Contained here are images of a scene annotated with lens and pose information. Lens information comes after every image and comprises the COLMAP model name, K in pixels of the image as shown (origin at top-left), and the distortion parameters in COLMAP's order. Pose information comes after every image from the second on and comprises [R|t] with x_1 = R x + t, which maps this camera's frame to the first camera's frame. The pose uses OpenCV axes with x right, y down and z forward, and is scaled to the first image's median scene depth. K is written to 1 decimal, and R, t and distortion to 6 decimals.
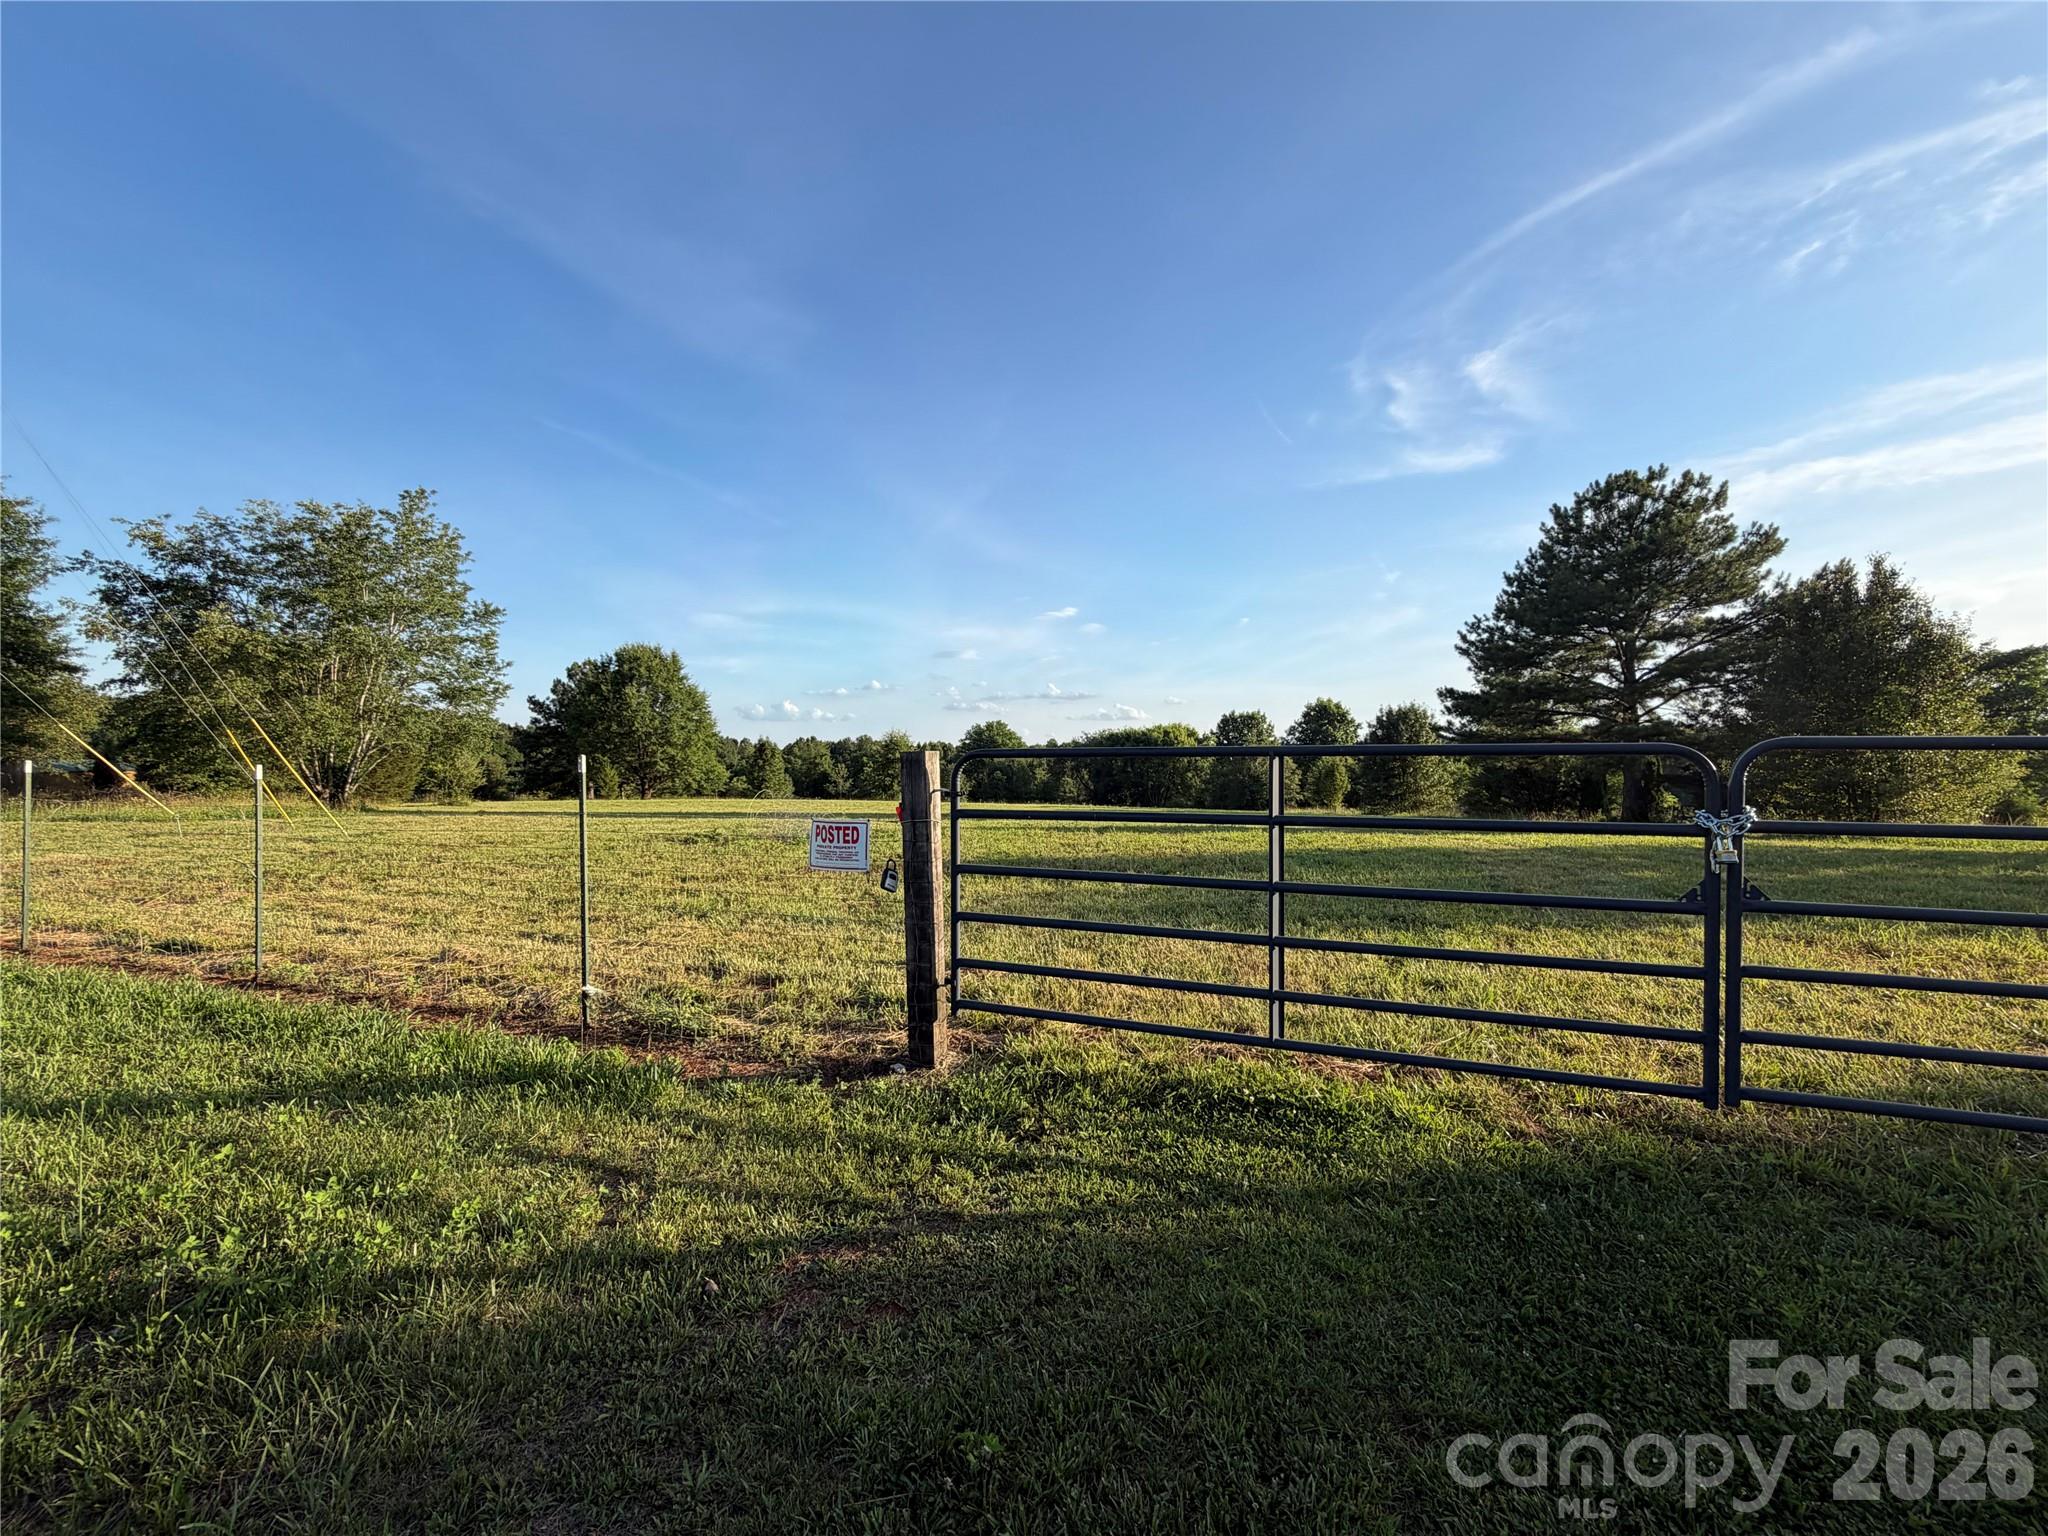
lens RADIAL K [[836.4, 0, 1020.3], [0, 836.4, 762.0], [0, 0, 1]] dist [-0.011790, 0.001503]
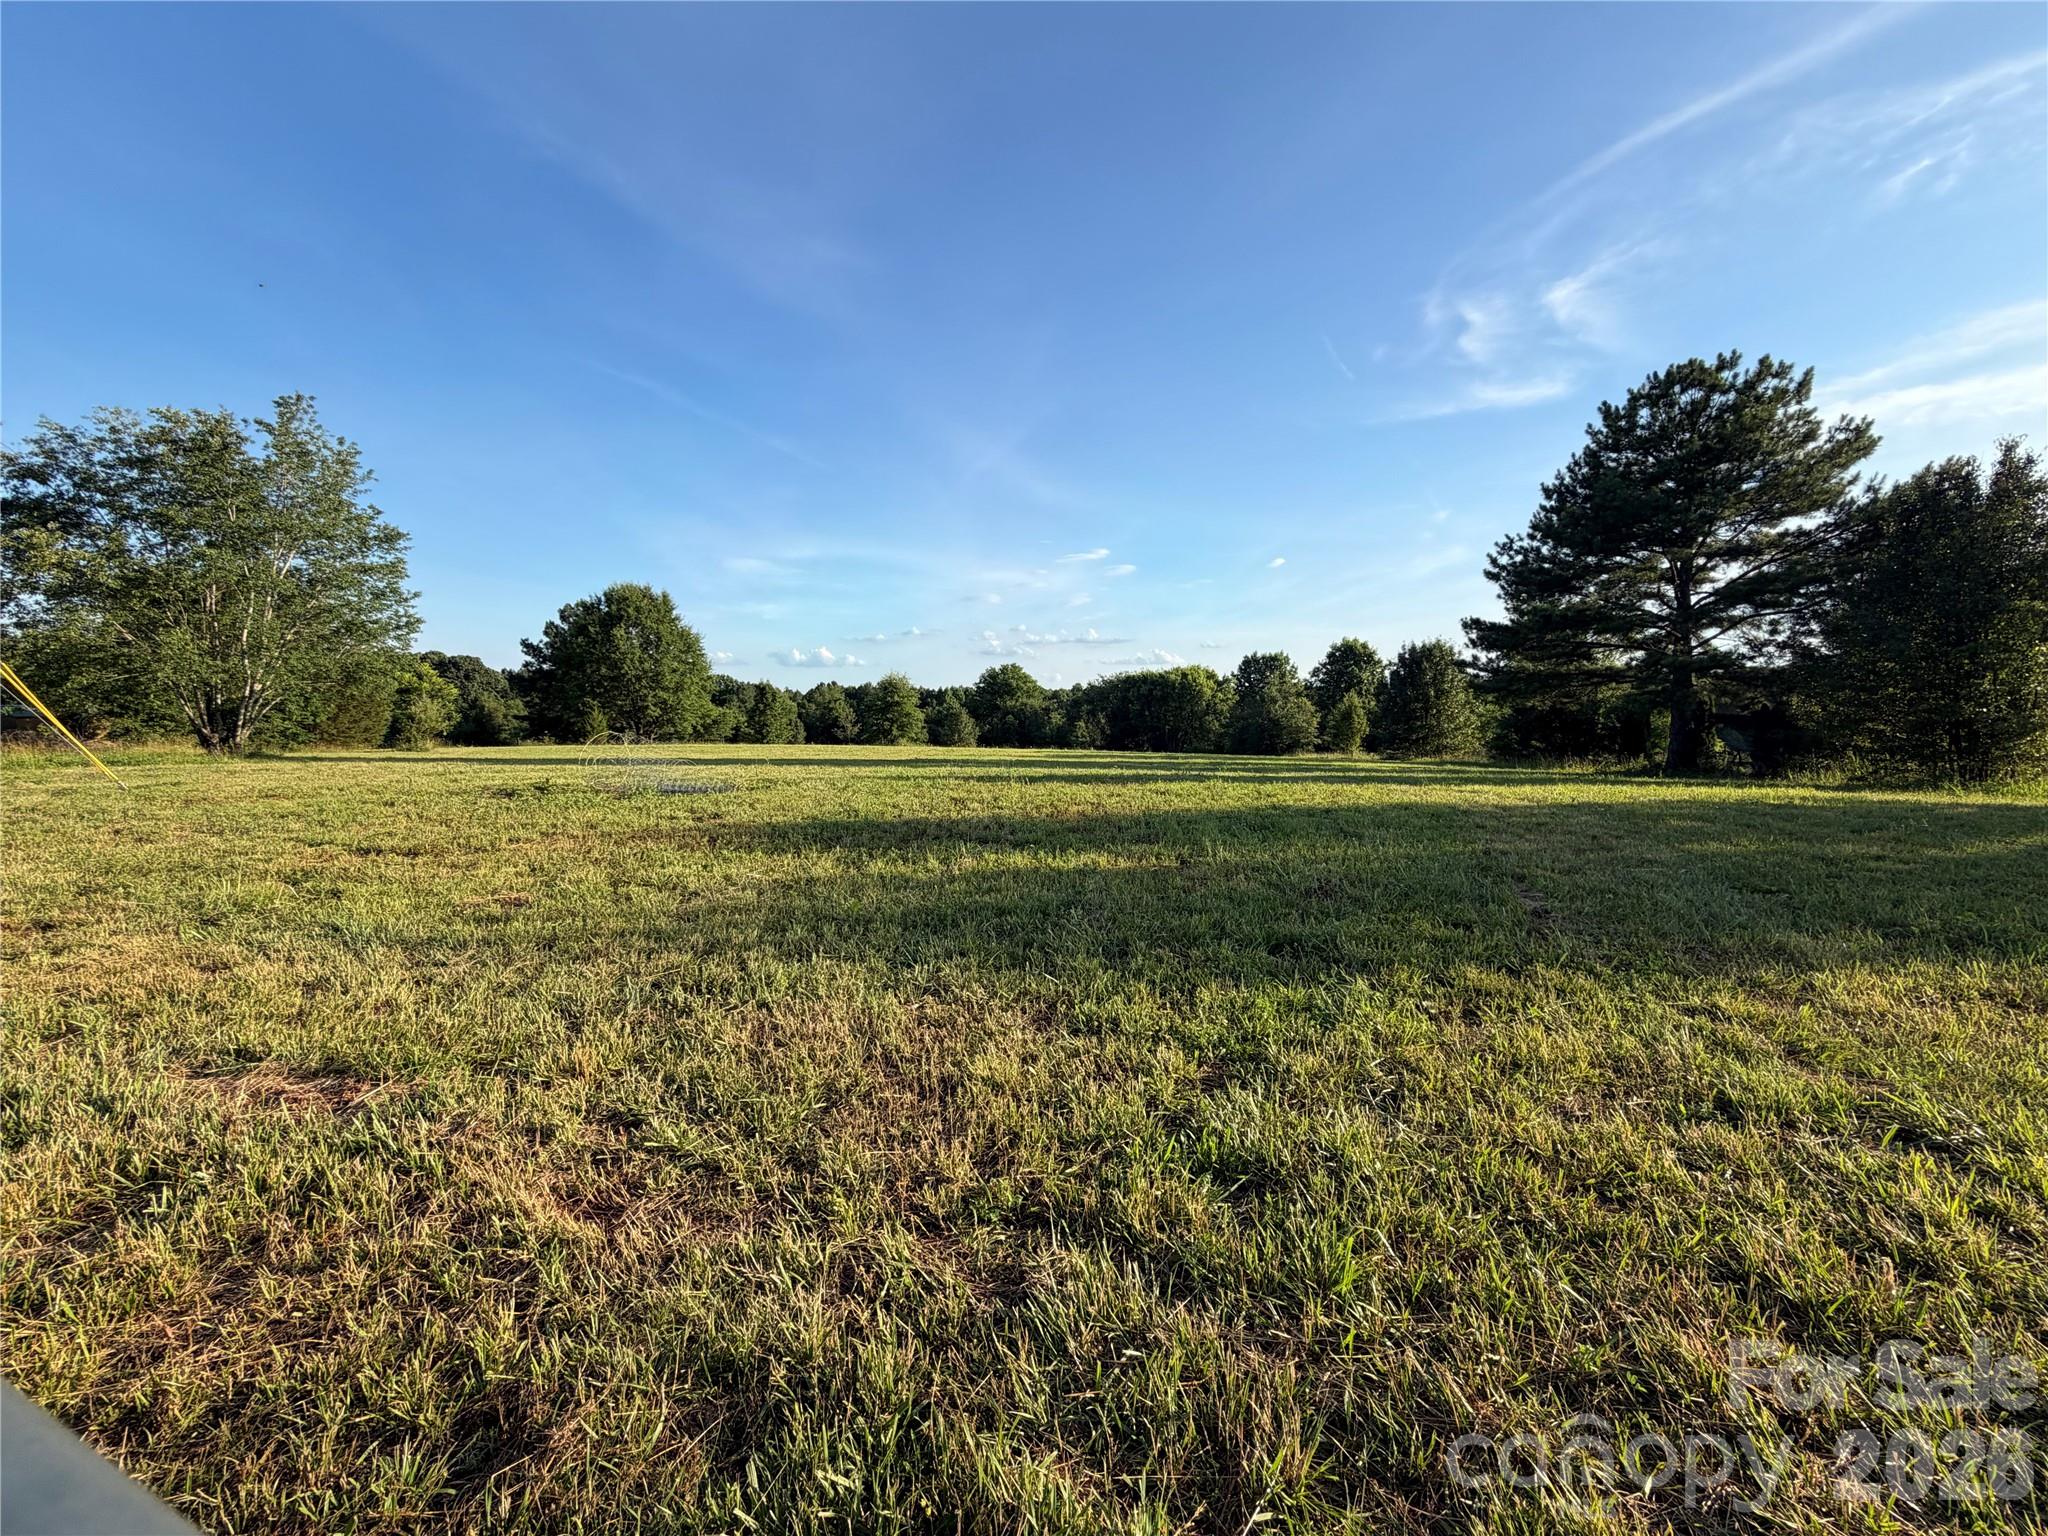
lens RADIAL K [[836.4, 0, 1024.4], [0, 836.4, 761.7], [0, 0, 1]] dist [-0.011790, 0.001503]
pose [[0.999419, 0.000390, -0.034089, 0.069044], [0.001809, 0.997919, 0.064447, 0.005710], [0.034044, -0.064471, 0.997339, 0.093859]]
